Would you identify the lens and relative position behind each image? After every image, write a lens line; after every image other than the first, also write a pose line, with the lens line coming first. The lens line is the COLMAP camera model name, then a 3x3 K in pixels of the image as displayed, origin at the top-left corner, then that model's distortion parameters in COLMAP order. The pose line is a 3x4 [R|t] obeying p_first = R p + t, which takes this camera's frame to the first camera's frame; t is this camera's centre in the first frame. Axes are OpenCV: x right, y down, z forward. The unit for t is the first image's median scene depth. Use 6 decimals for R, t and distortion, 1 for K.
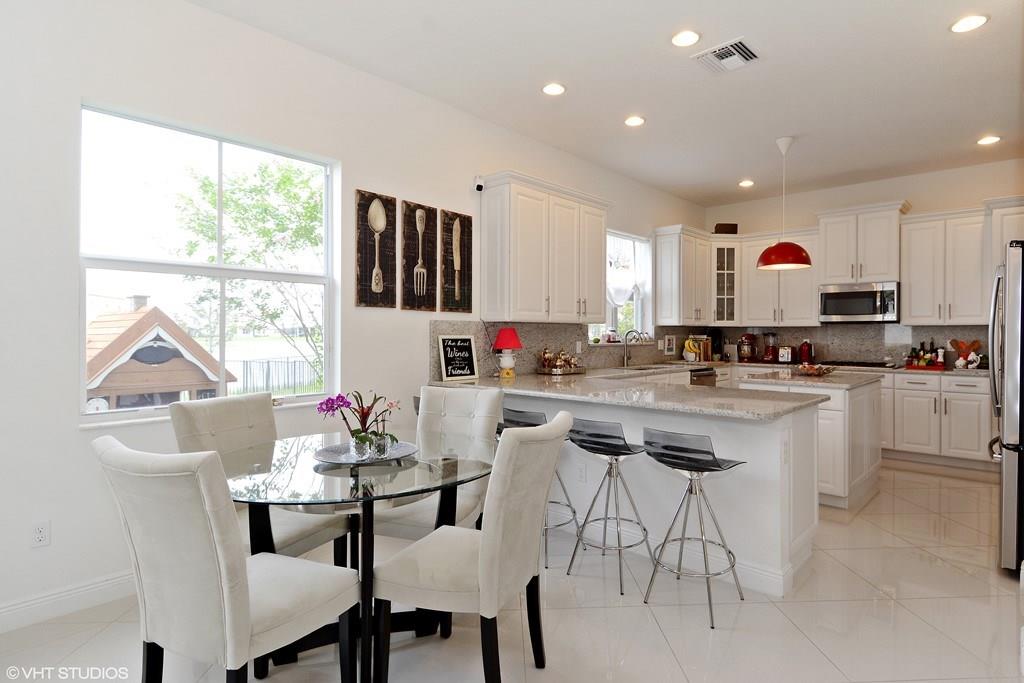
lens RADIAL K [[553.2, 0, 546.0], [0, 553.2, 327.1], [0, 0, 1]] dist [0.016687, -0.000065]
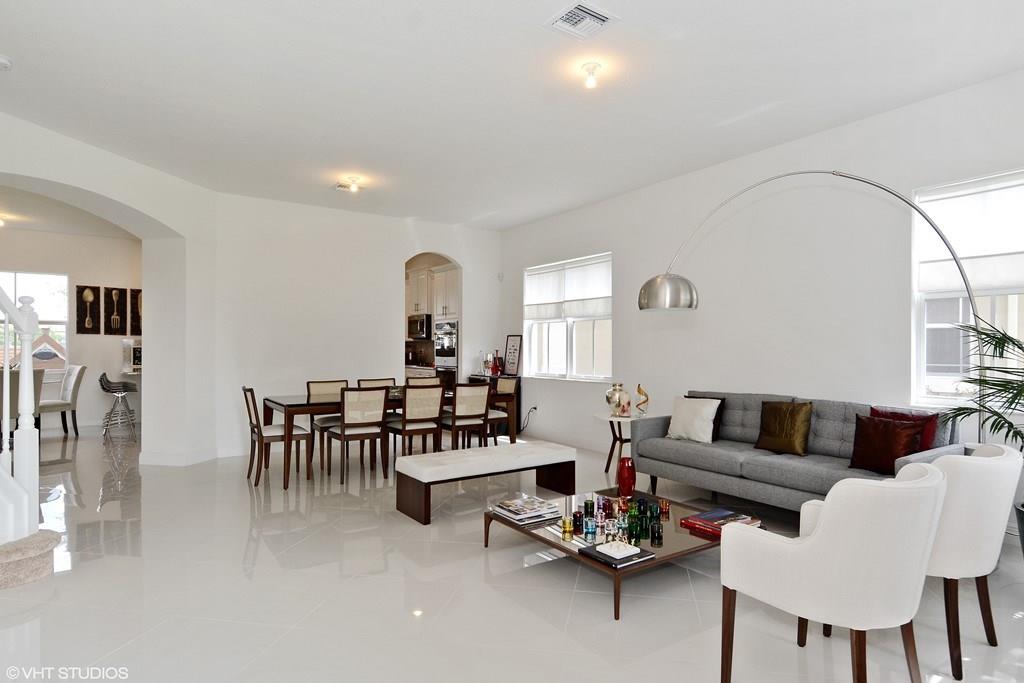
lens RADIAL K [[553.2, 0, 511.1], [0, 553.2, 340.5], [0, 0, 1]] dist [0.016687, -0.000065]
pose [[0.961514, -0.007974, -0.274639, 1.977726], [0.007547, 0.999968, -0.002613, 0.010228], [0.274651, 0.000440, 0.961544, -0.750921]]
